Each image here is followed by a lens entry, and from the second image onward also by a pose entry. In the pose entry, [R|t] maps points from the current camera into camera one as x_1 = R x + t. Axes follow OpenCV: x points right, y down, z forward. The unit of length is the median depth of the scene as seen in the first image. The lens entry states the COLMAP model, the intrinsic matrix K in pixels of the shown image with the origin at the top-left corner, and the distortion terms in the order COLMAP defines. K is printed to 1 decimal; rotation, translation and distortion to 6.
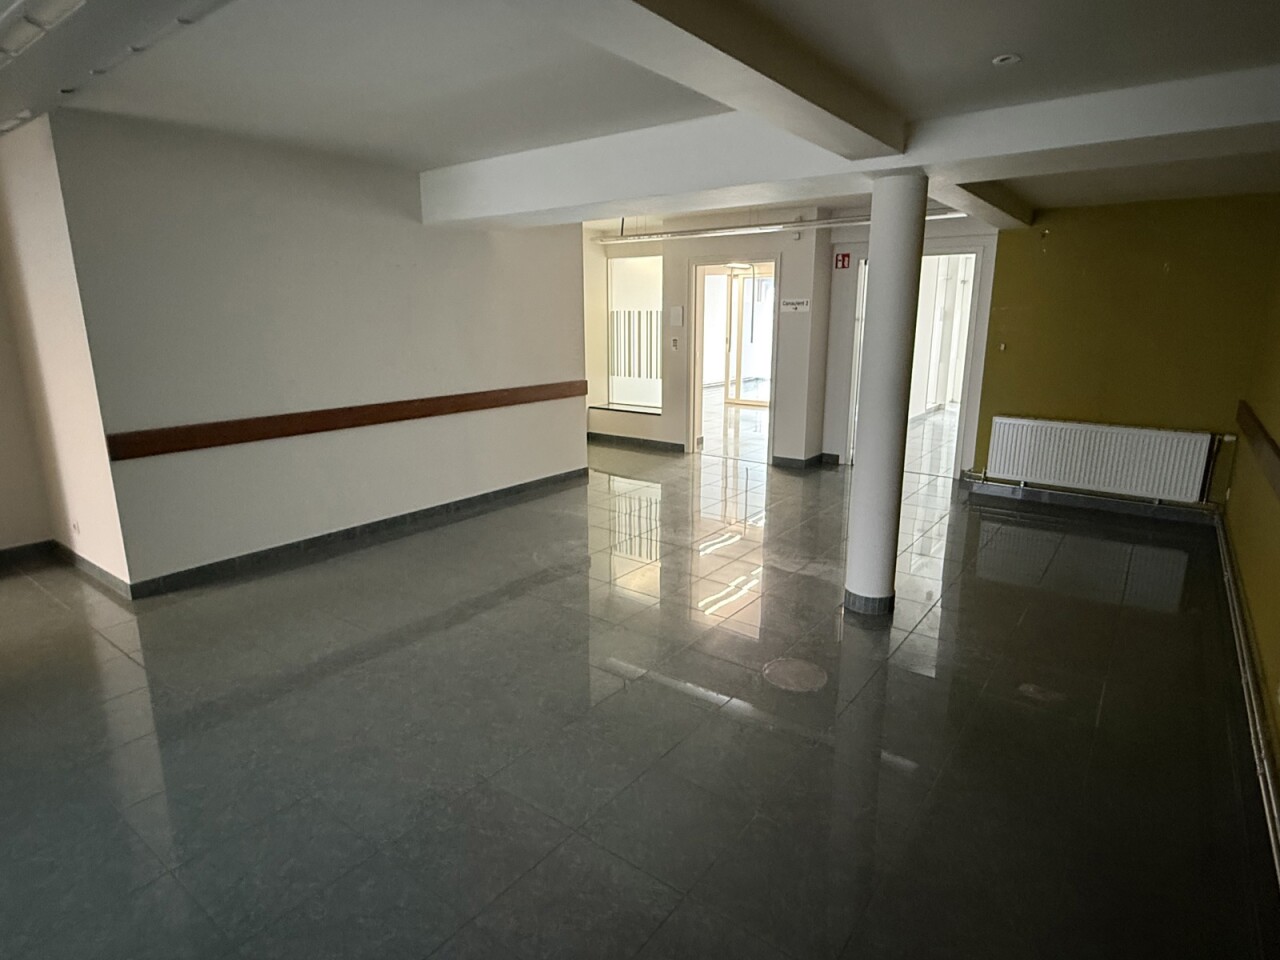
lens RADIAL K [[704.0, 0, 644.8], [0, 704.0, 472.1], [0, 0, 1]] dist [0.007626, -0.000763]
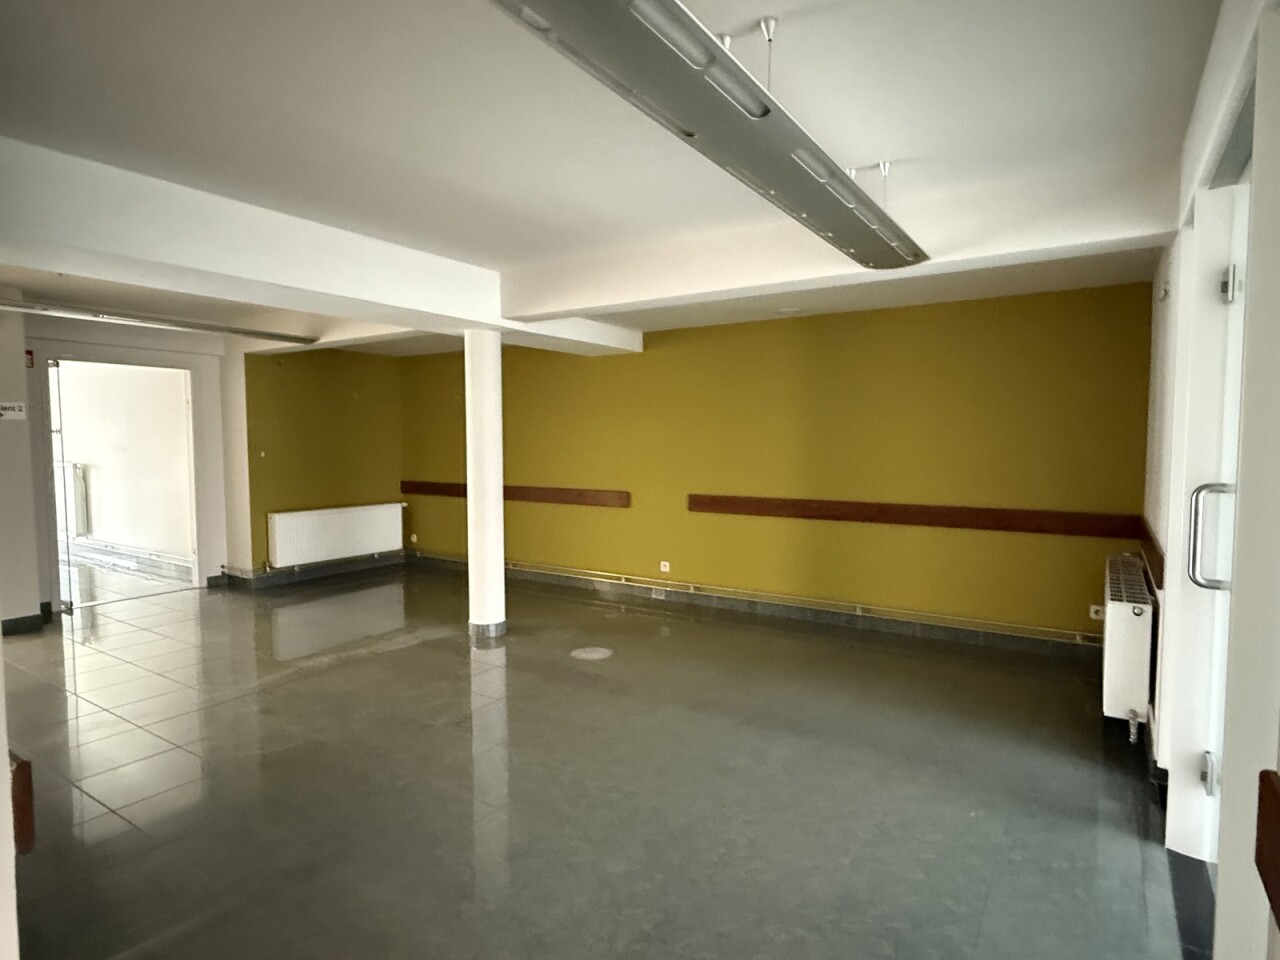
lens RADIAL K [[704.0, 0, 637.3], [0, 704.0, 487.2], [0, 0, 1]] dist [0.007626, -0.000763]
pose [[-0.063913, -0.065647, 0.995794, -0.537241], [0.223583, 0.971527, 0.078398, -0.063497], [-0.972587, 0.227654, -0.047416, 0.379350]]
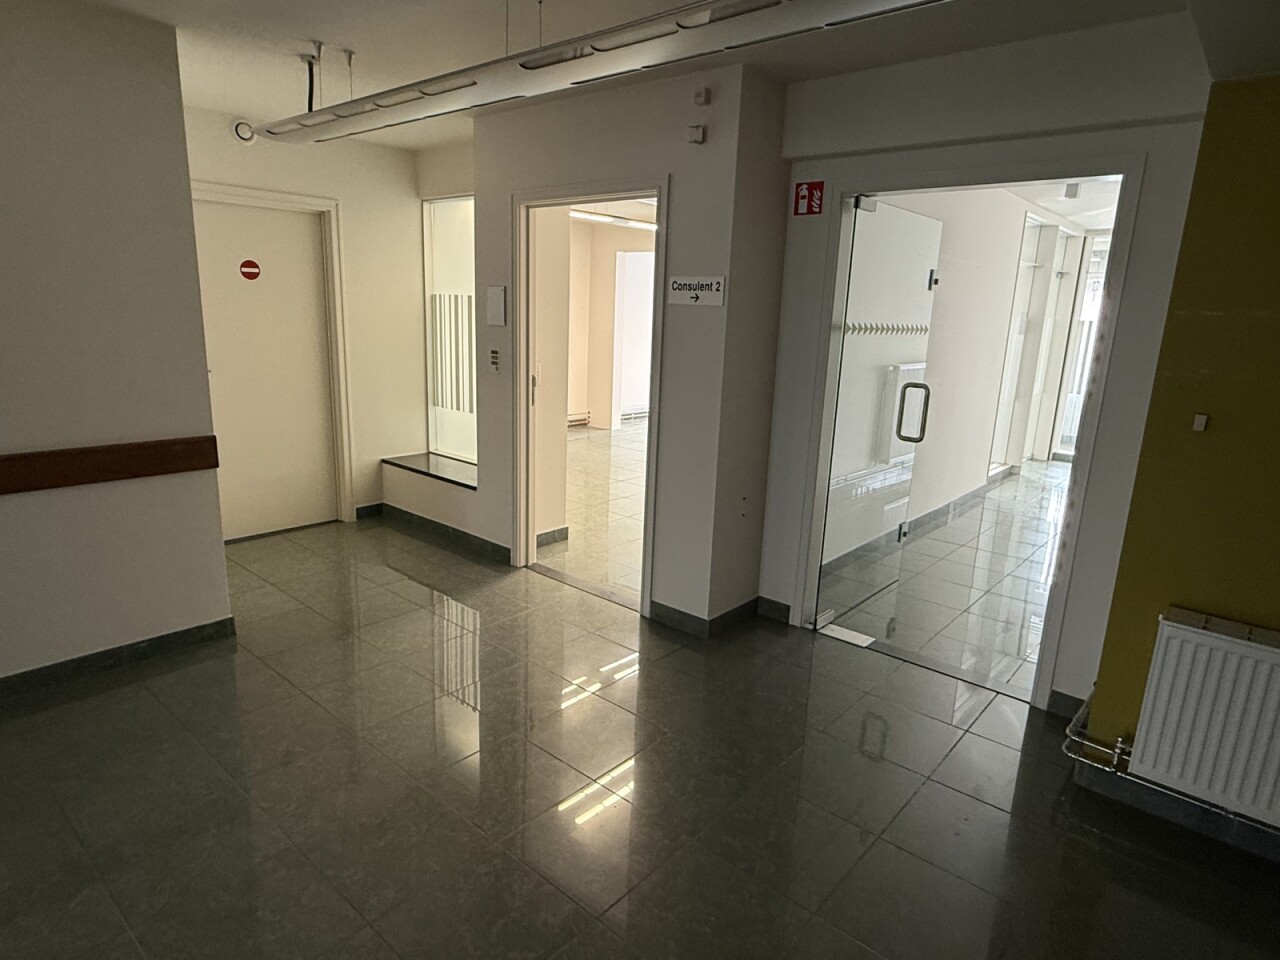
lens RADIAL K [[747.9, 0, 633.7], [0, 747.9, 479.9], [0, 0, 1]] dist [-0.003184, 0.003923]
pose [[0.996069, 0.054951, -0.069483, 0.201346], [-0.054805, 0.998489, 0.004017, -0.107528], [0.069599, -0.000193, 0.997575, 0.483833]]
